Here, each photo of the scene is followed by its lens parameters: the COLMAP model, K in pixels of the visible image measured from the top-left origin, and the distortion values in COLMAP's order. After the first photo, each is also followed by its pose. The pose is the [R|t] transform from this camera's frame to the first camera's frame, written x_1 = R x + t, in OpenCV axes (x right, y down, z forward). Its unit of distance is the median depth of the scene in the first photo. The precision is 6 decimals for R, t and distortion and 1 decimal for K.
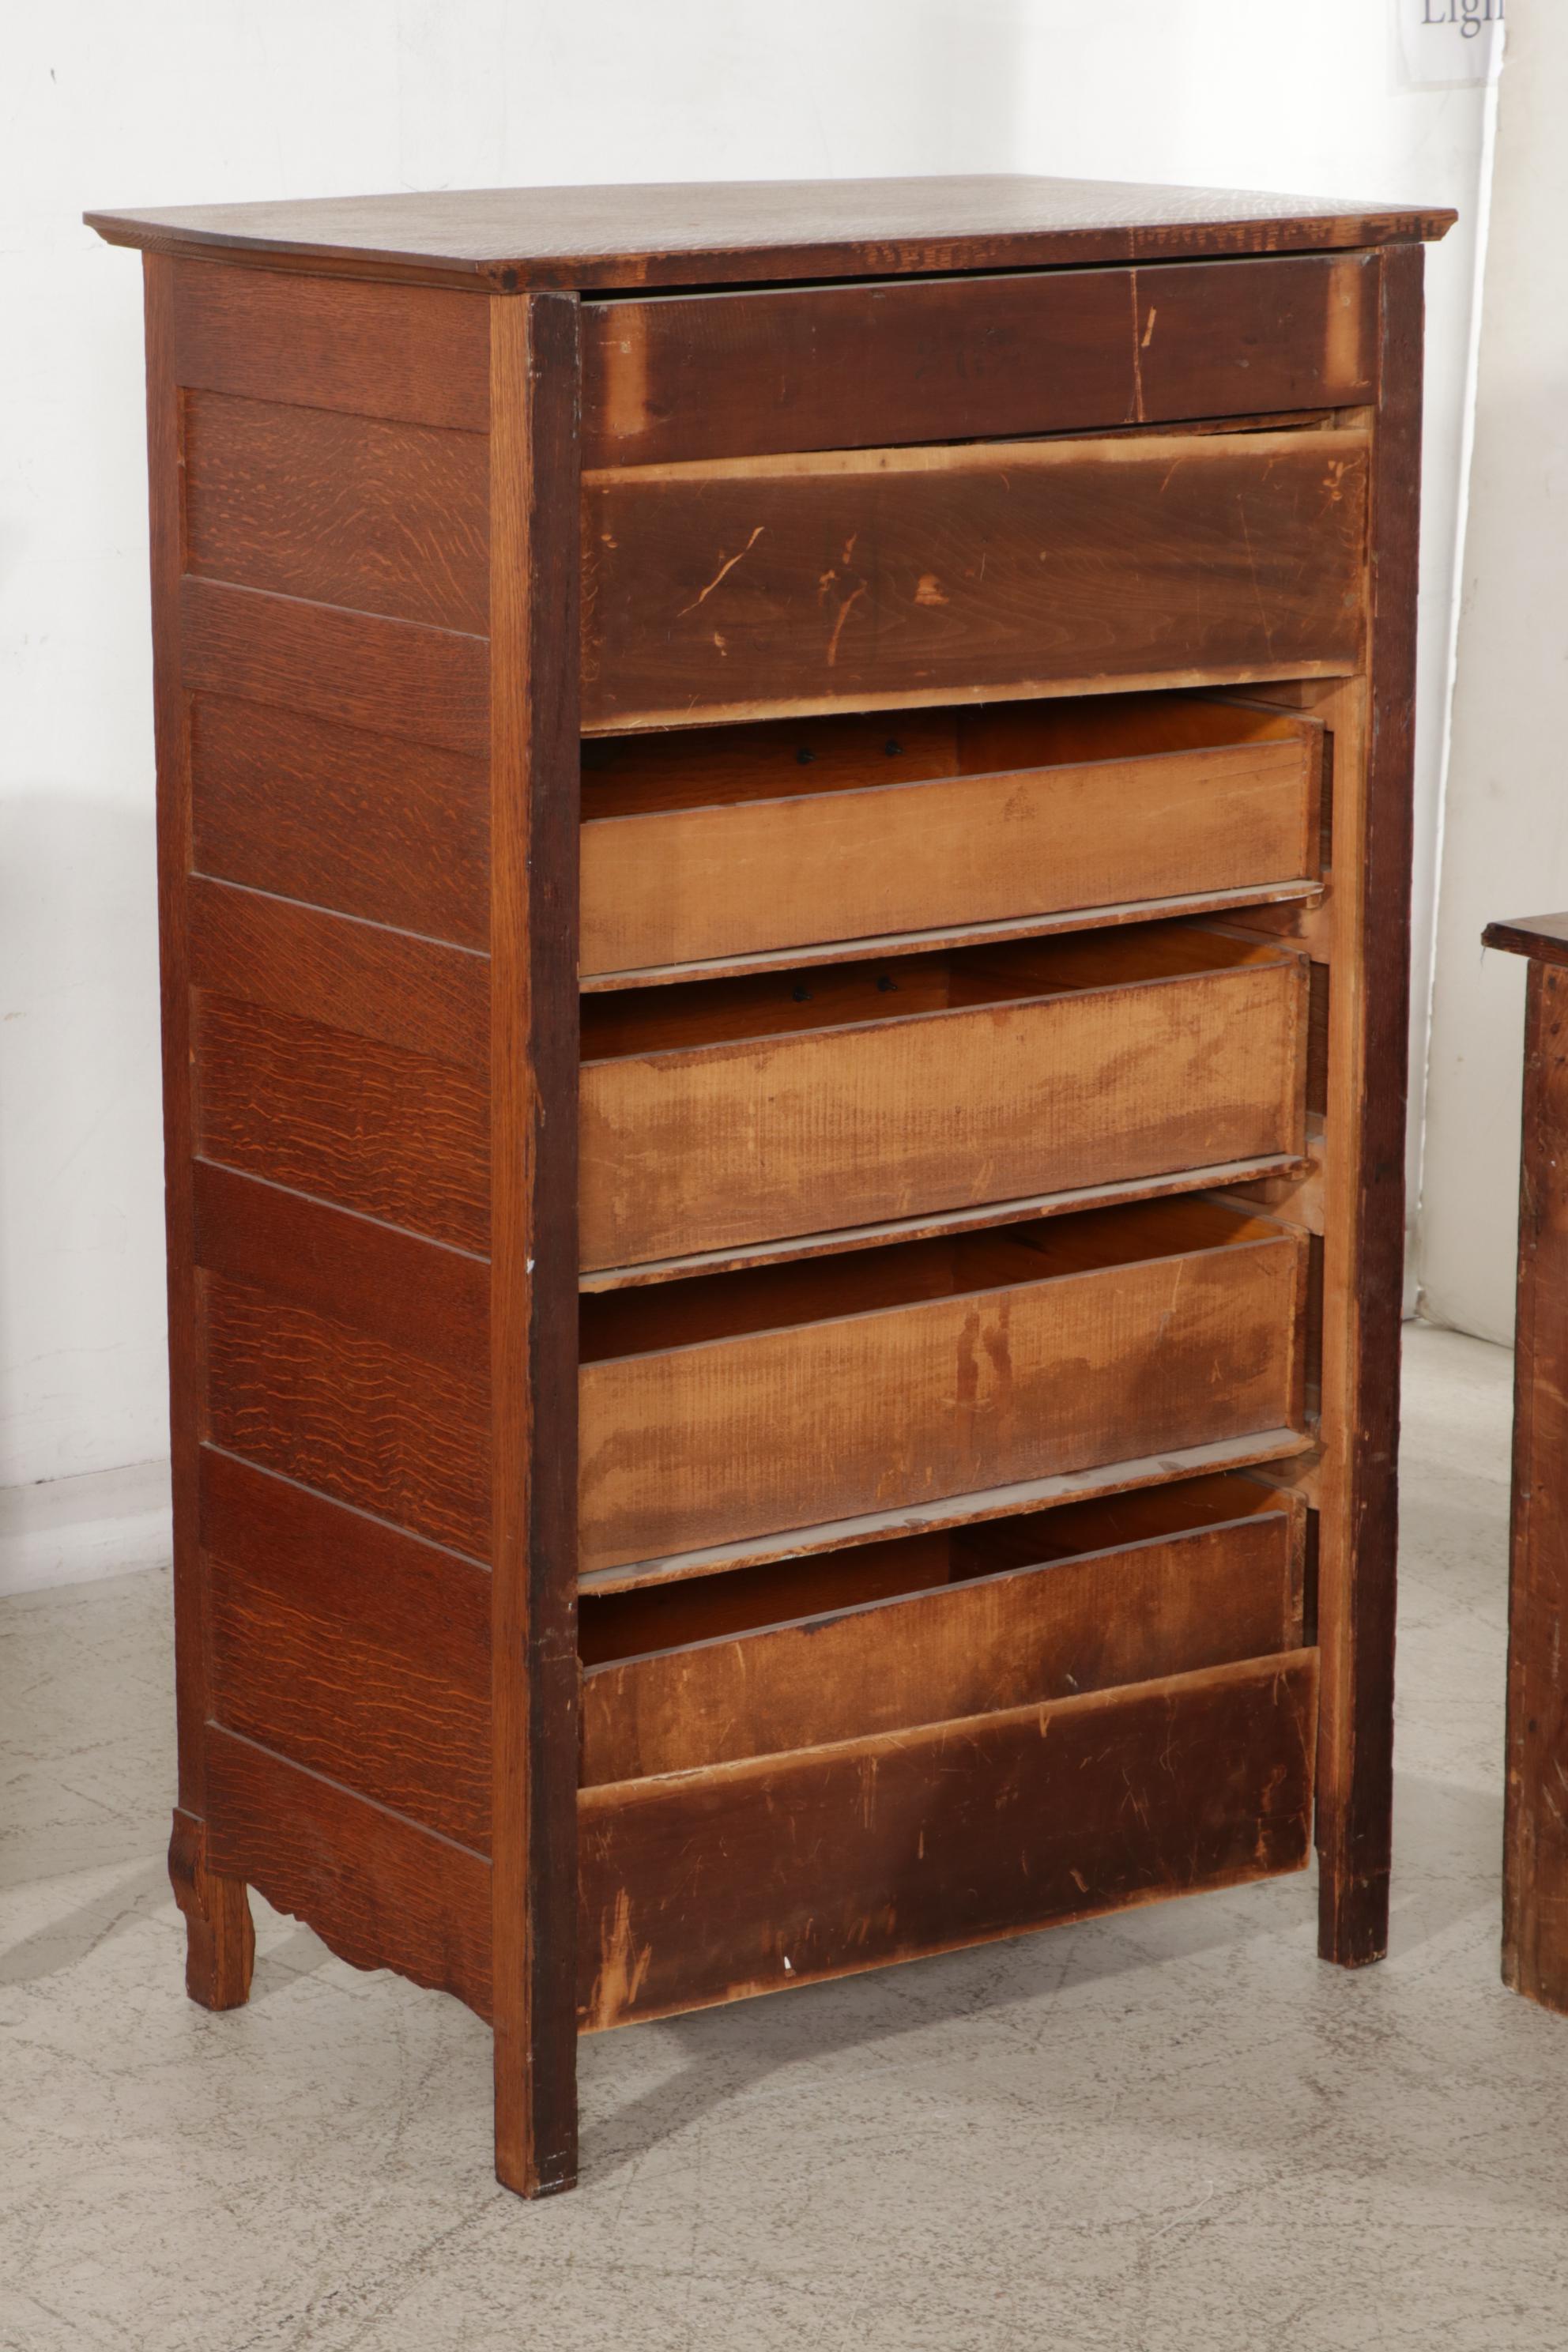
lens RADIAL K [[6055.5, 0, 784.0], [0, 6055.5, 1174.9], [0, 0, 1]] dist [-0.022184, 0.000000]
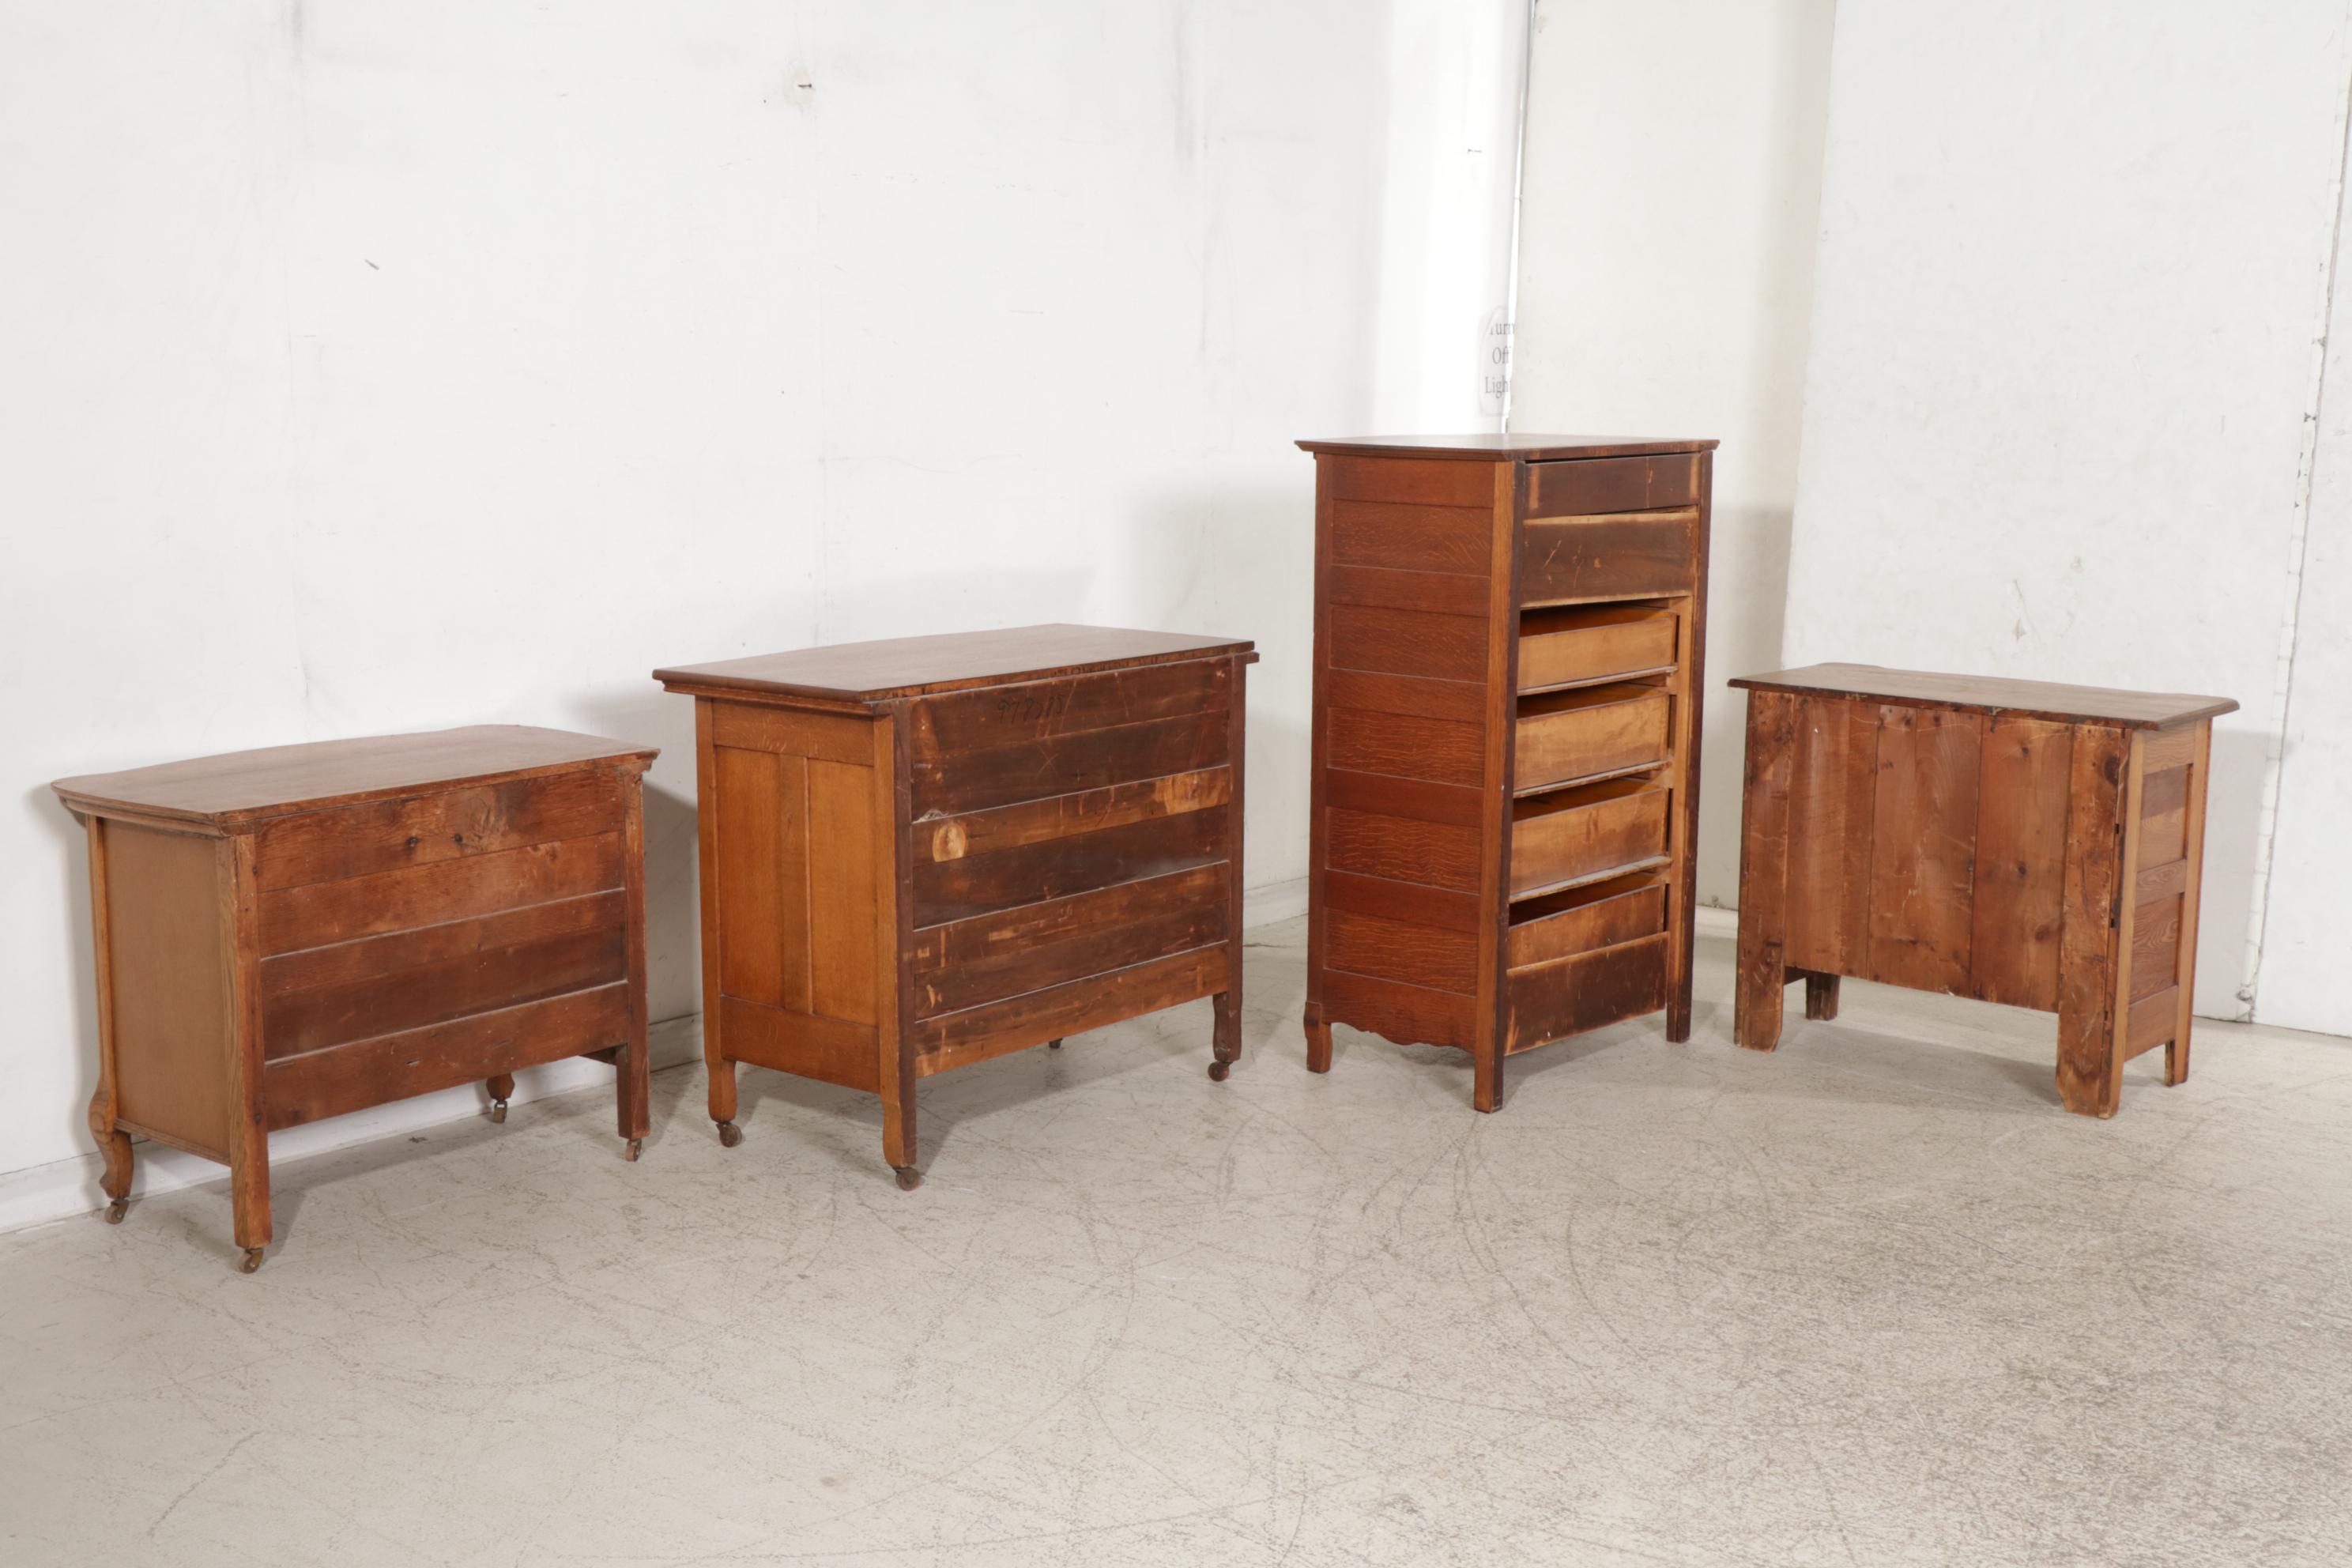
lens RADIAL K [[2760.8, 0, 1174.9], [0, 2760.8, 786.5], [0, 0, 1]] dist [0.012621, 0.000000]
pose [[0.974801, -0.029448, 0.221125, -0.464741], [0.042986, 0.997468, -0.056661, 0.078495], [-0.218896, 0.064738, 0.973598, -0.264125]]
